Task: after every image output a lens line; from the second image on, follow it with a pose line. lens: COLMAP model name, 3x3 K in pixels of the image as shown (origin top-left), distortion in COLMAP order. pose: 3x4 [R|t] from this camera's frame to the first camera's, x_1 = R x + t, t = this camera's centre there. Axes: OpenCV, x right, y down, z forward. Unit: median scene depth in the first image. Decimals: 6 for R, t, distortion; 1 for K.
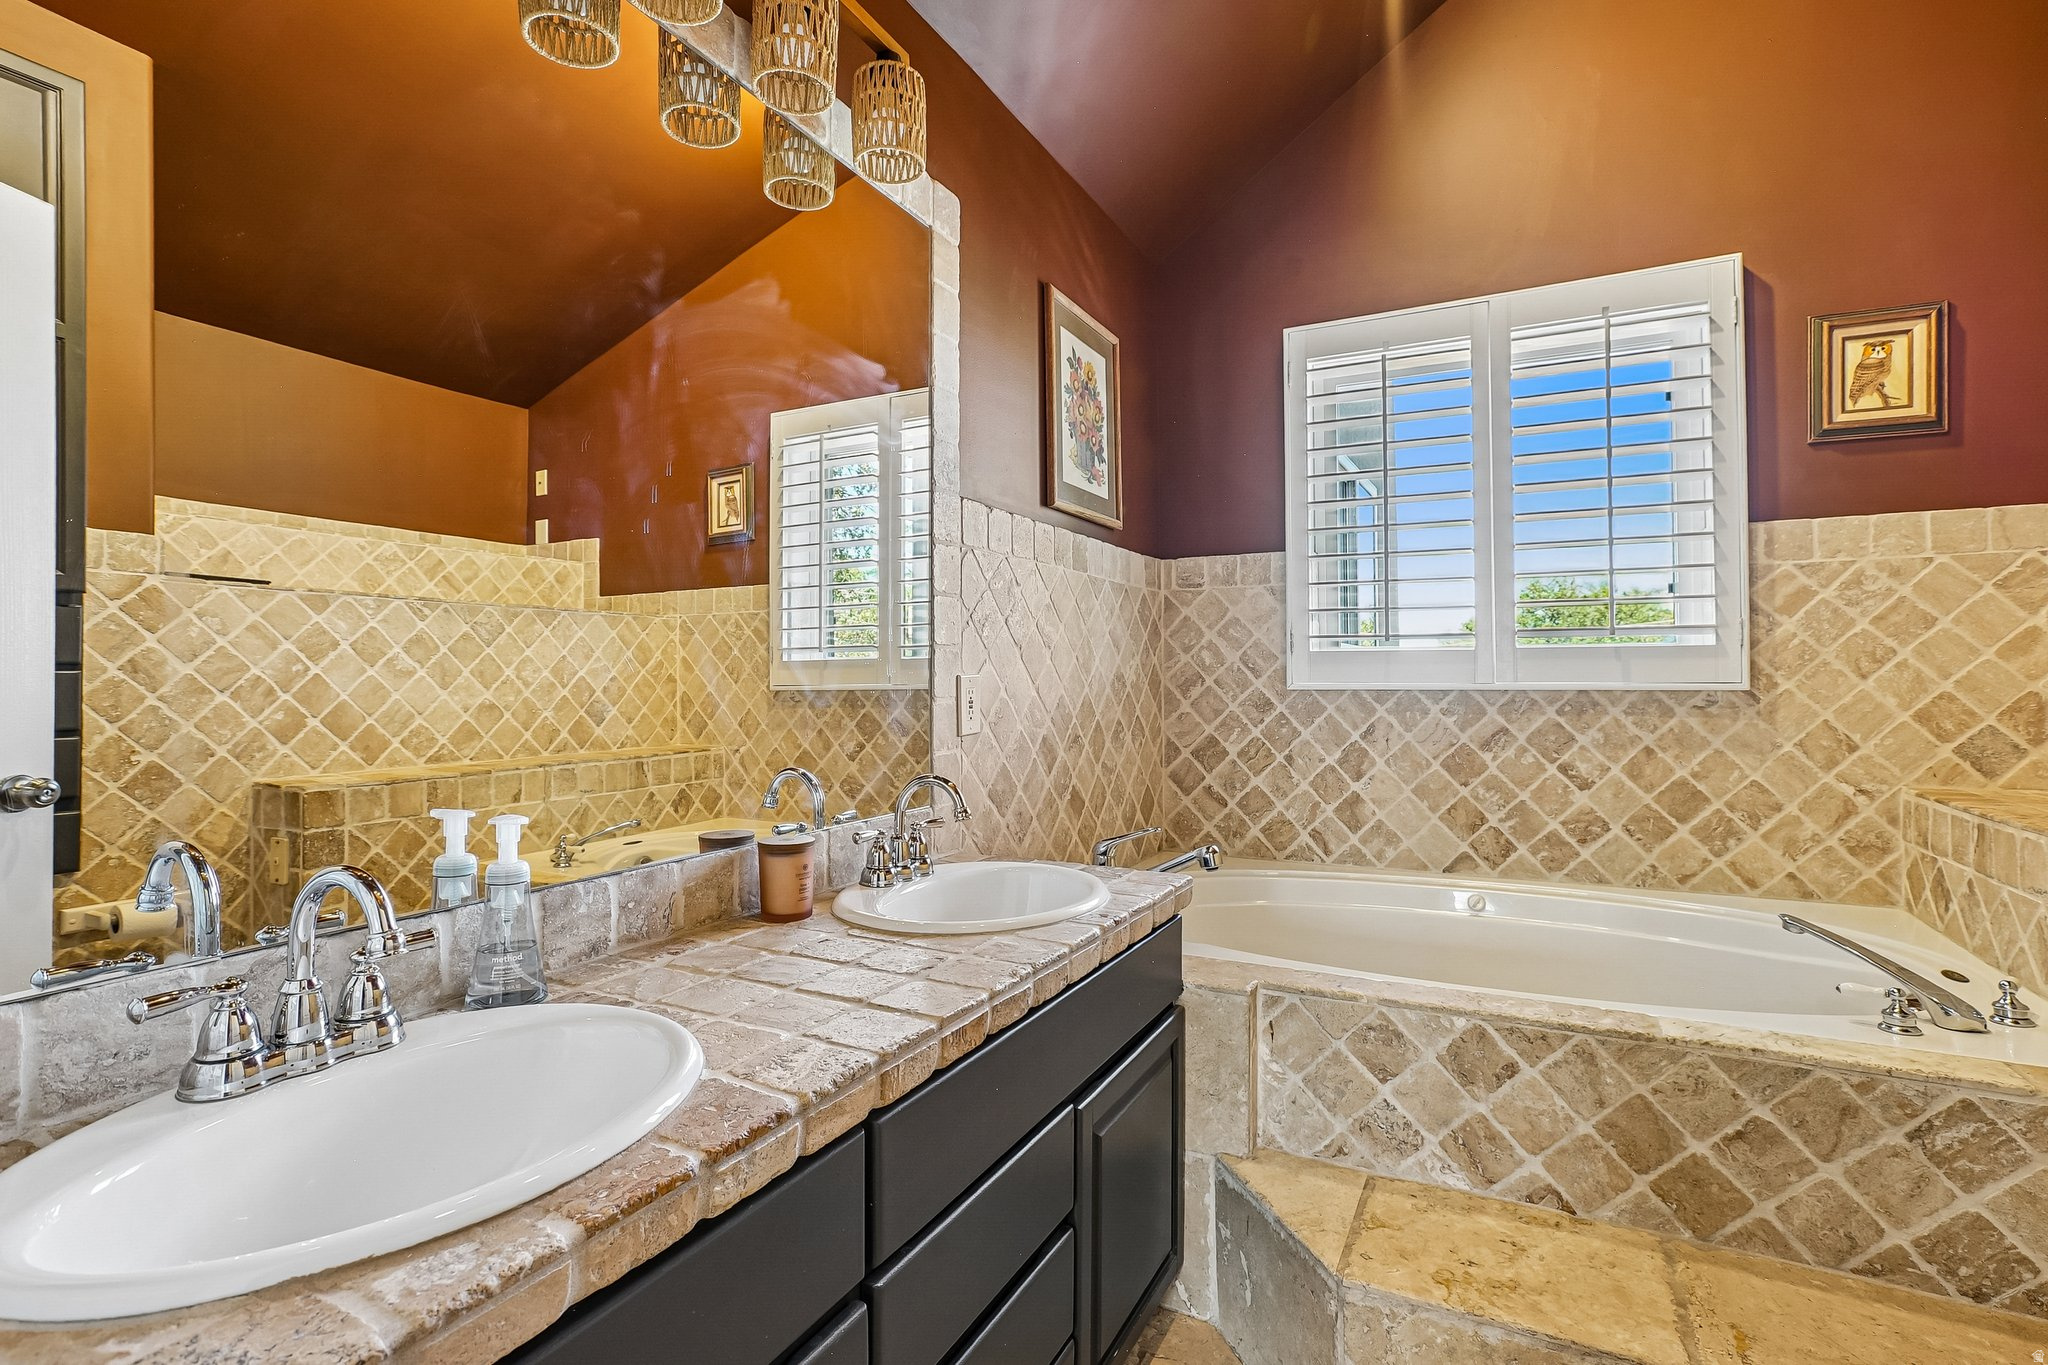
lens RADIAL K [[958.7, 0, 1036.4], [0, 958.7, 693.9], [0, 0, 1]] dist [-0.044853, 0.023789]
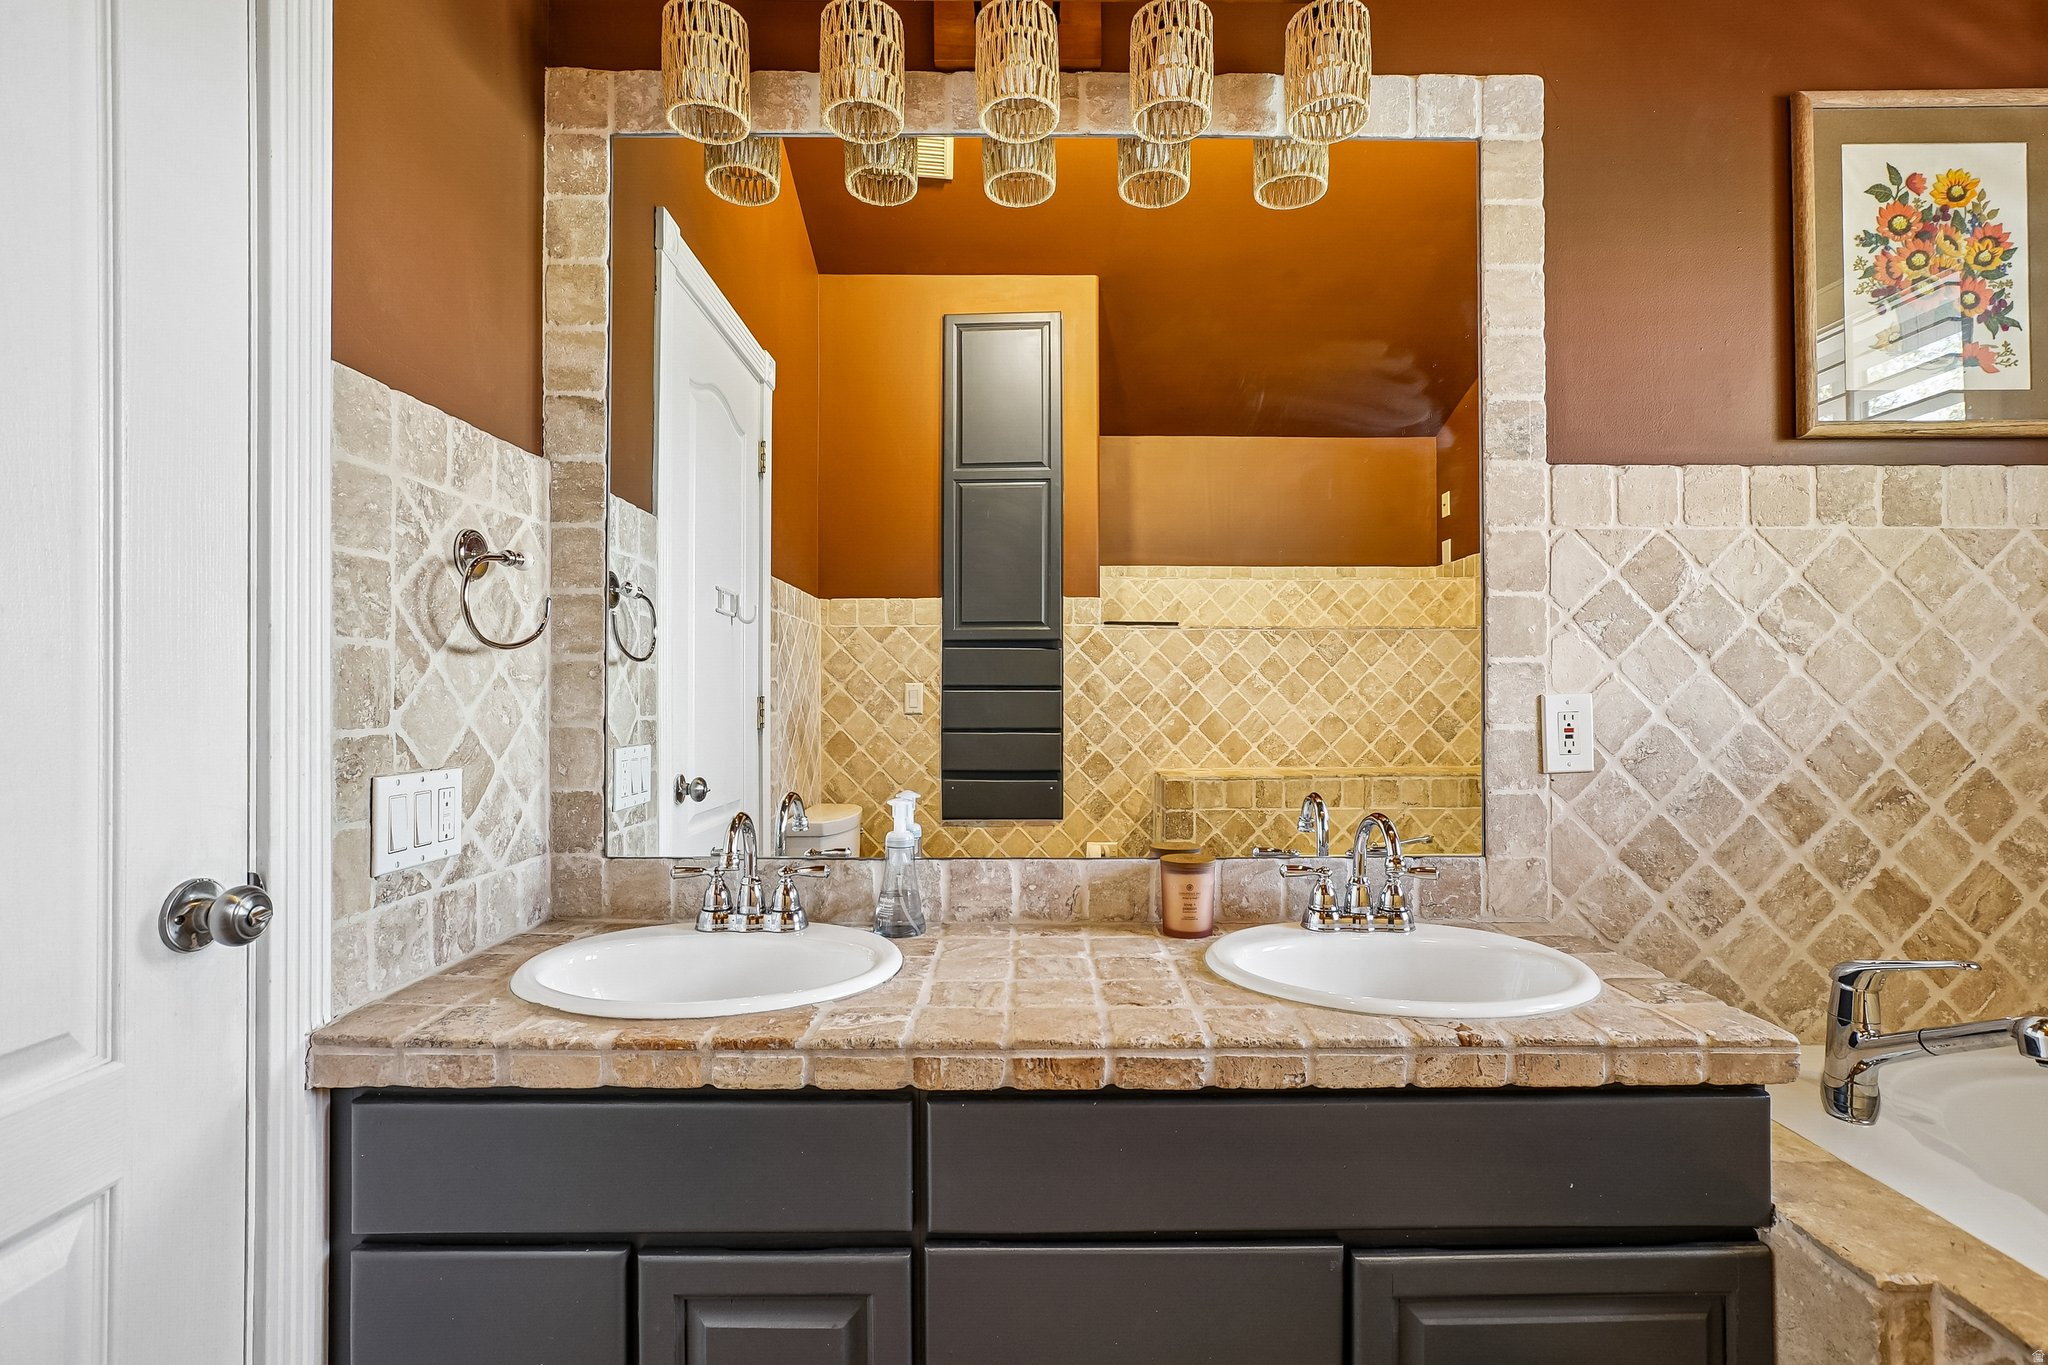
lens RADIAL K [[939.1, 0, 1026.4], [0, 939.1, 715.4], [0, 0, 1]] dist [-0.035768, 0.021053]
pose [[0.456517, 0.020422, -0.889480, 0.298788], [-0.010411, 0.999791, 0.017611, -0.008769], [0.889654, 0.001221, 0.456635, 0.210434]]
